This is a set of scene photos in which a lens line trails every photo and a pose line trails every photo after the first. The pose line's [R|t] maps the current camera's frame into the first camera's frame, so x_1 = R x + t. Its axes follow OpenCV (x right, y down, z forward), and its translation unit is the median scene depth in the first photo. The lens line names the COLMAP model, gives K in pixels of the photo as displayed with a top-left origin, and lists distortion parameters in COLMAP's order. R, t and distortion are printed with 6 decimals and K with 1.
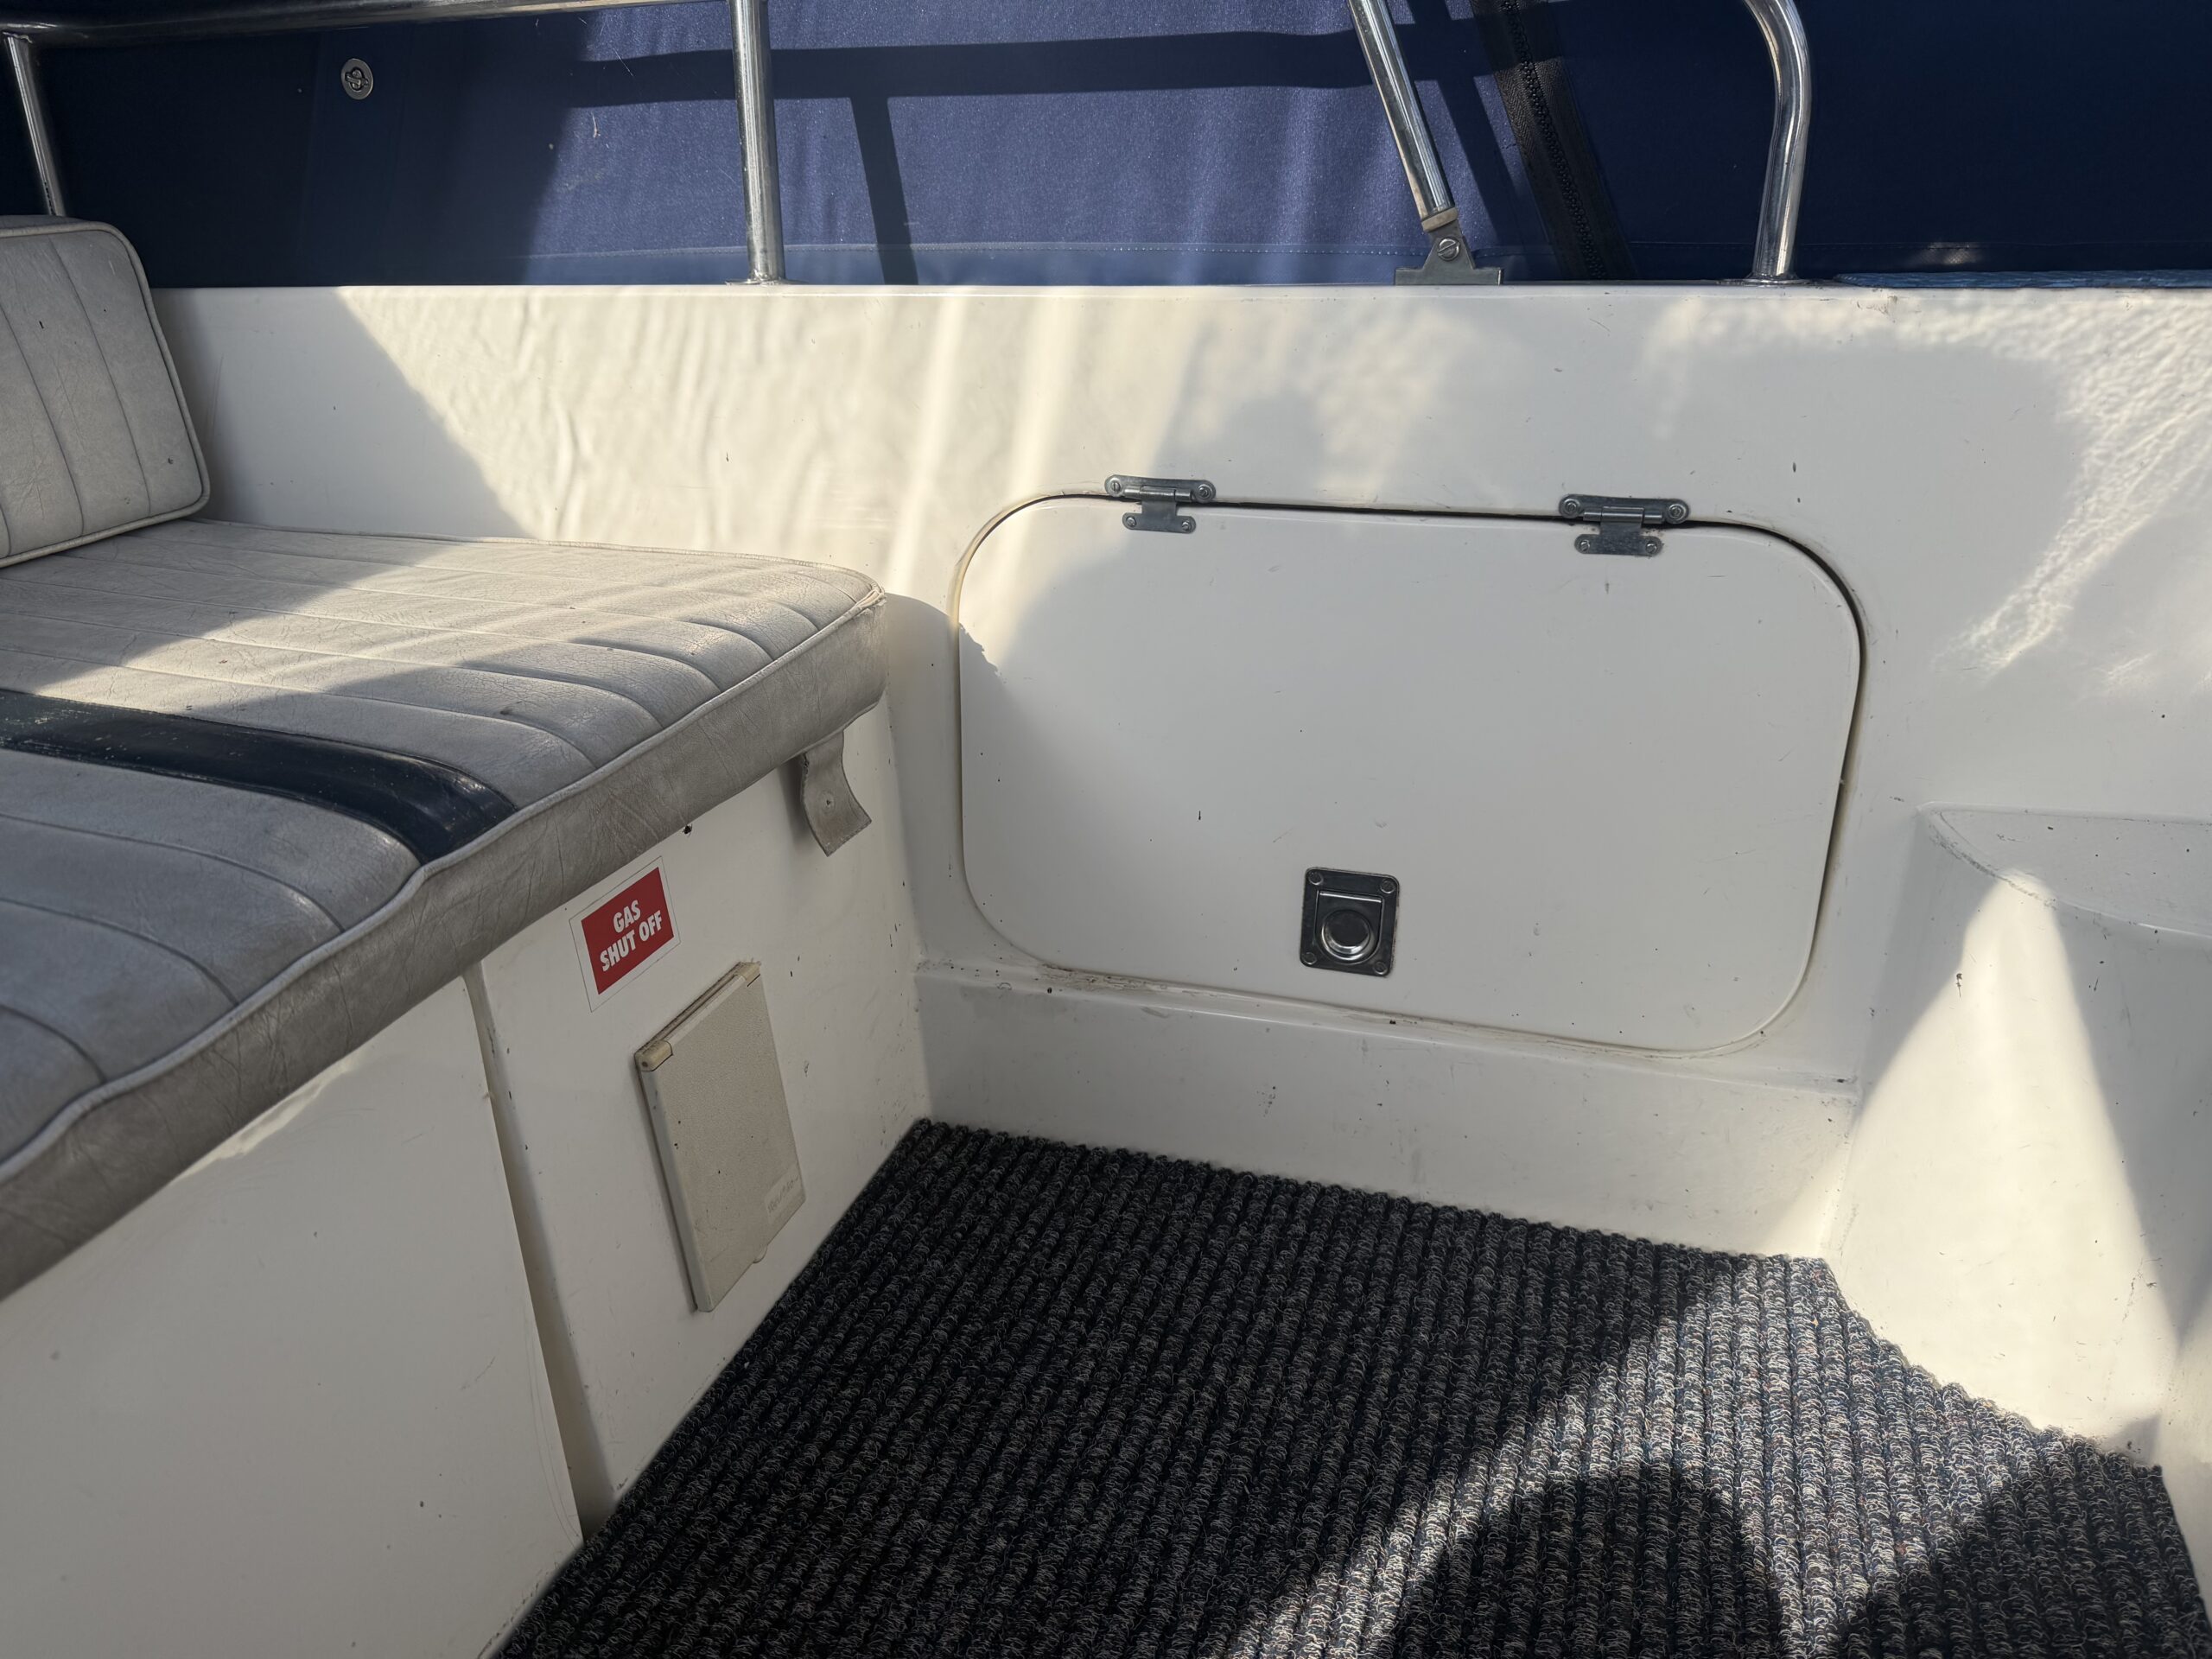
lens RADIAL K [[1563.3, 0, 1120.6], [0, 1563.3, 828.2], [0, 0, 1]] dist [0.044111, -0.071613]
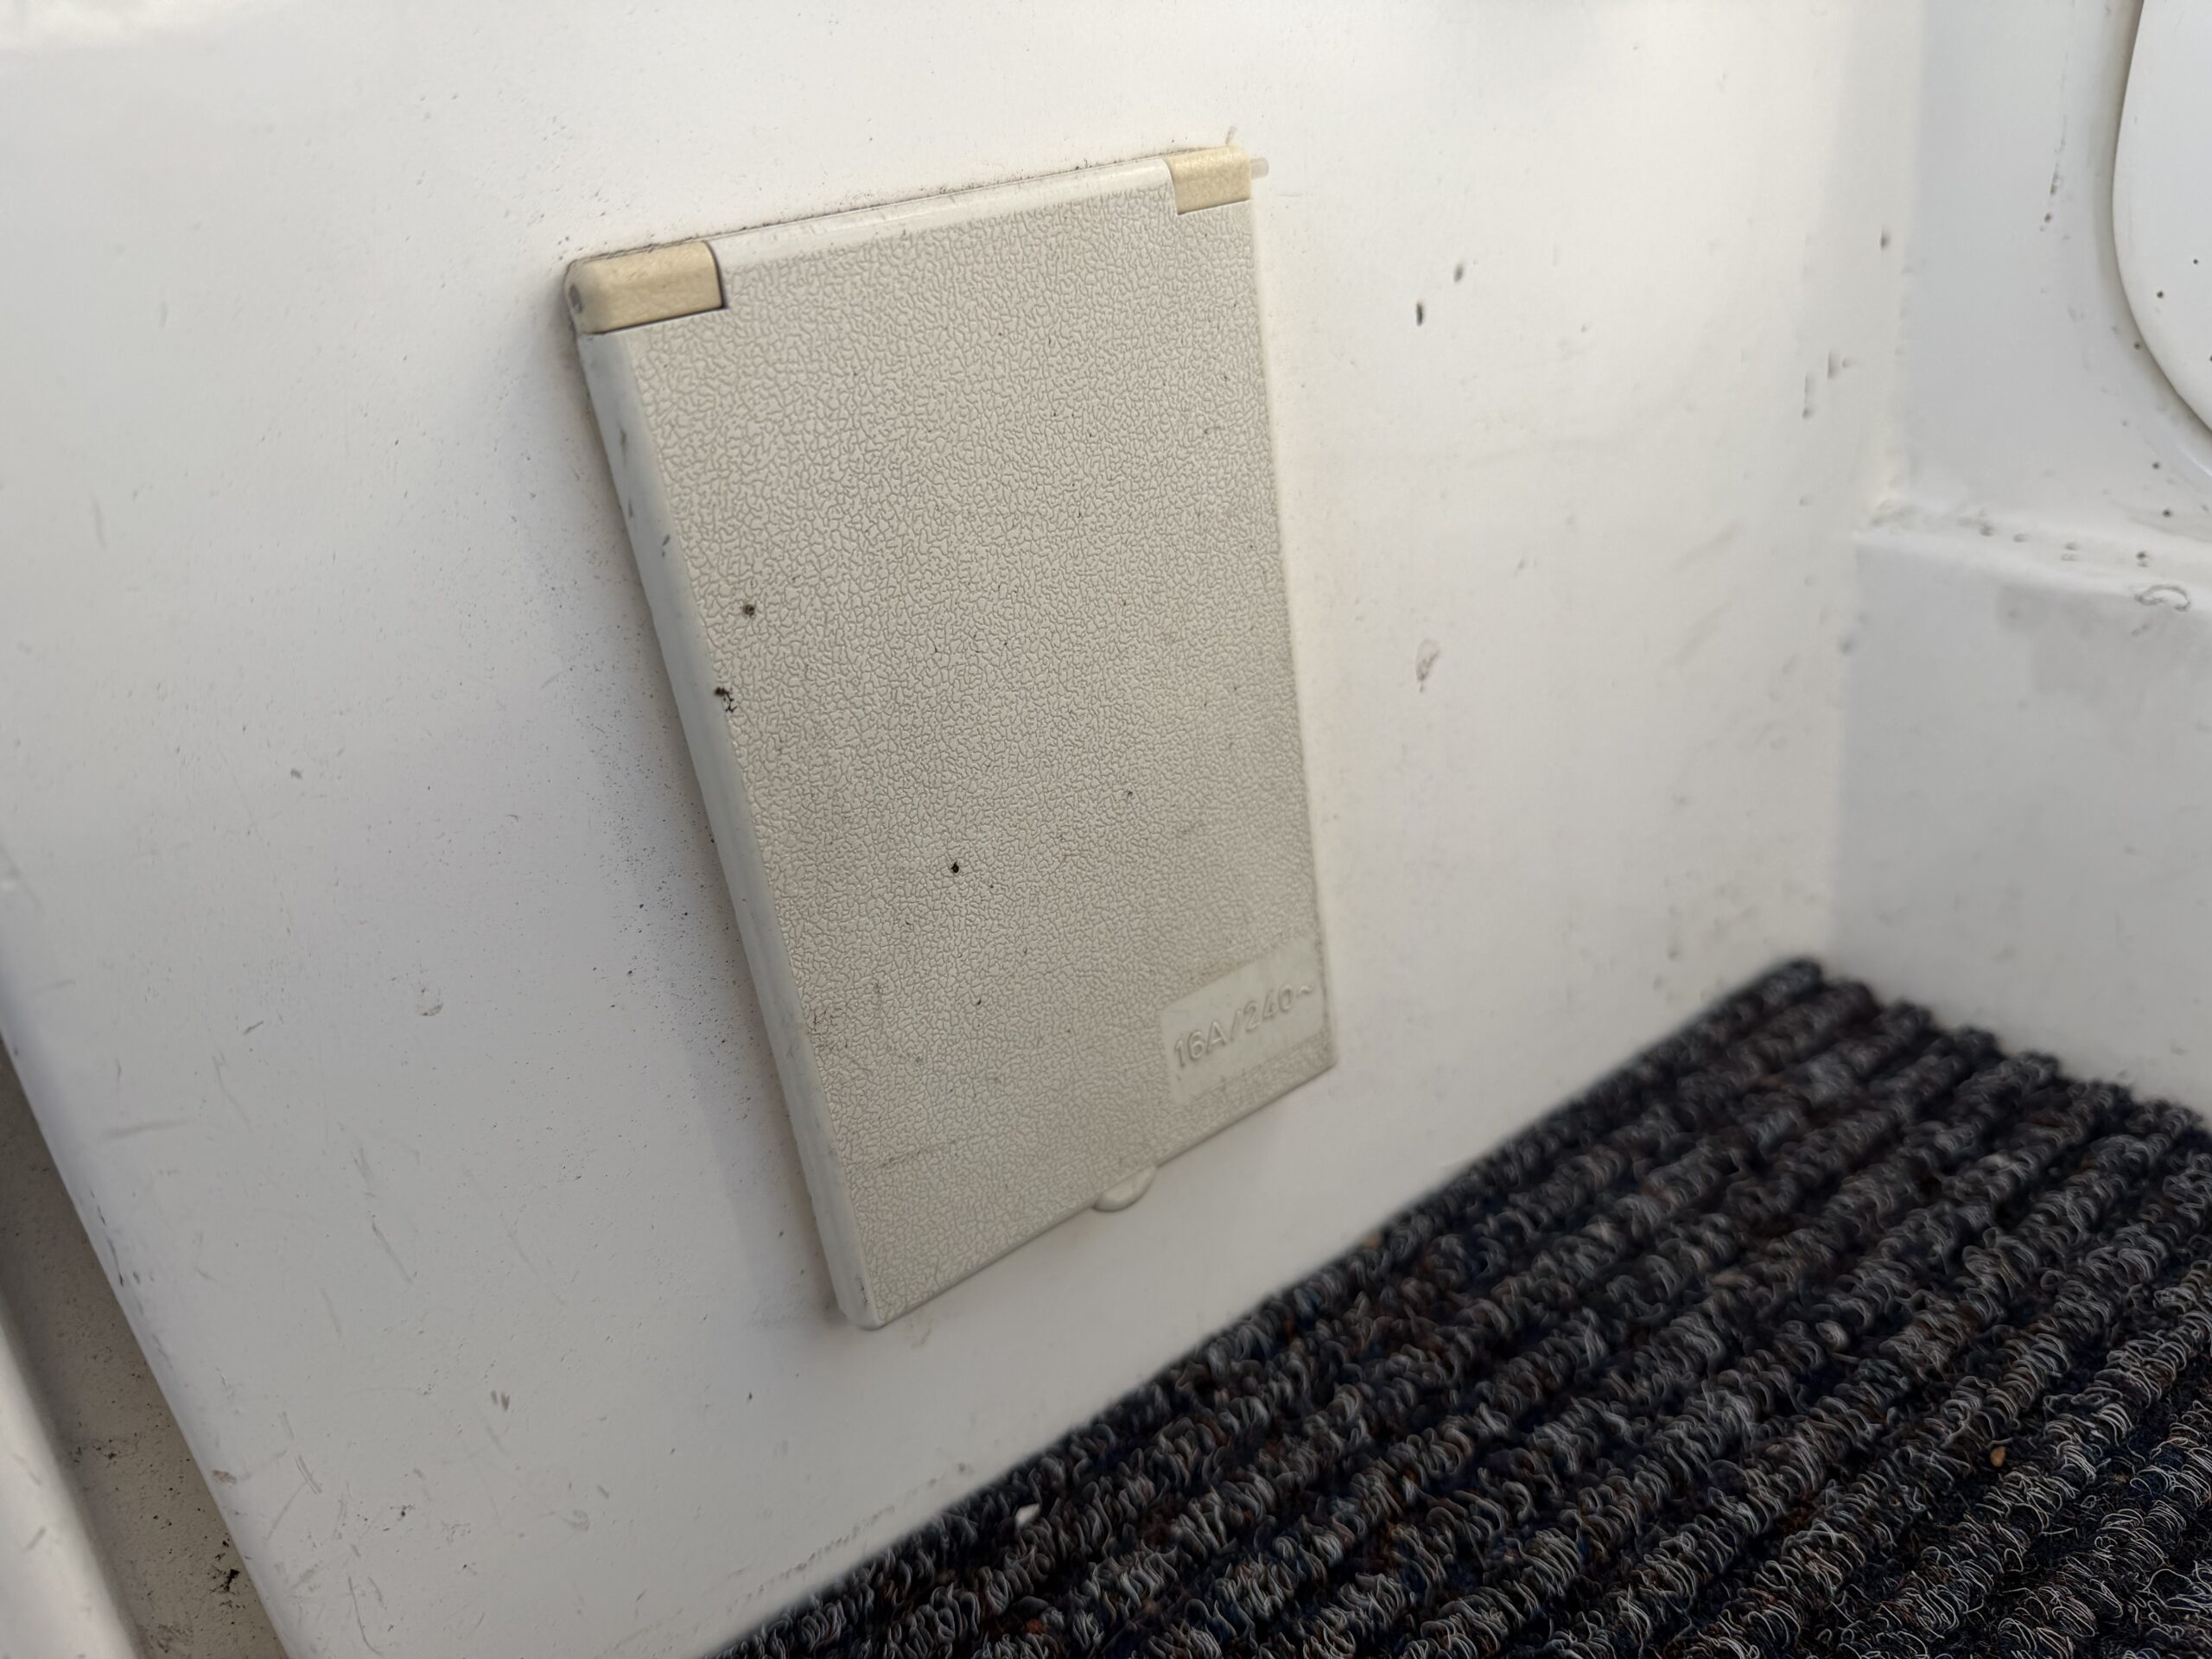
lens RADIAL K [[1662.6, 0, 1114.7], [0, 1662.6, 812.5], [0, 0, 1]] dist [-0.032452, -0.000499]
pose [[0.827790, 0.203367, -0.522882, -0.073193], [-0.162180, 0.978940, 0.123992, 0.146452], [0.537086, -0.017838, 0.843339, 0.665804]]
